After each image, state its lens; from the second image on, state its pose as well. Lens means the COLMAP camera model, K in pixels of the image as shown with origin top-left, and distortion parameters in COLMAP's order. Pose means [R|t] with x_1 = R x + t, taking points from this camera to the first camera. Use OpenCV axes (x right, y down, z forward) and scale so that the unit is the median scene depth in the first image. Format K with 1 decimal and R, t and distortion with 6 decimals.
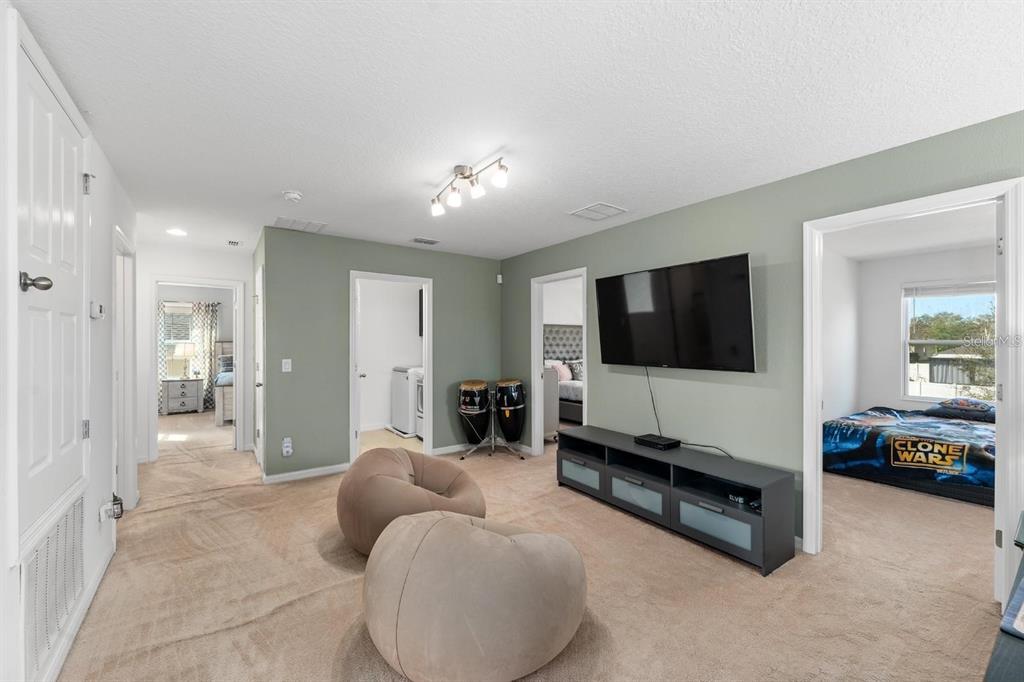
lens RADIAL K [[415.3, 0, 503.1], [0, 415.3, 342.2], [0, 0, 1]] dist [-0.002242, -0.000300]
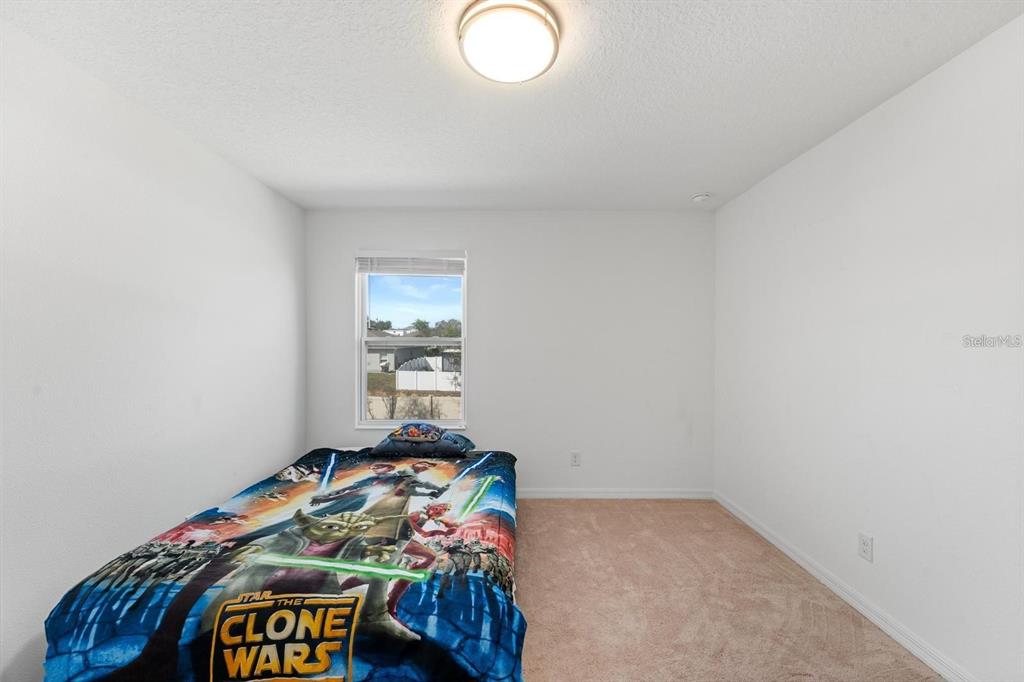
lens RADIAL K [[415.3, 0, 511.5], [0, 415.3, 340.3], [0, 0, 1]] dist [-0.002242, -0.000300]
pose [[0.577385, 0.000316, 0.816472, 0.759337], [-0.000418, 1.000000, -0.000092, -0.001247], [-0.816472, -0.000288, 0.577386, 0.562113]]
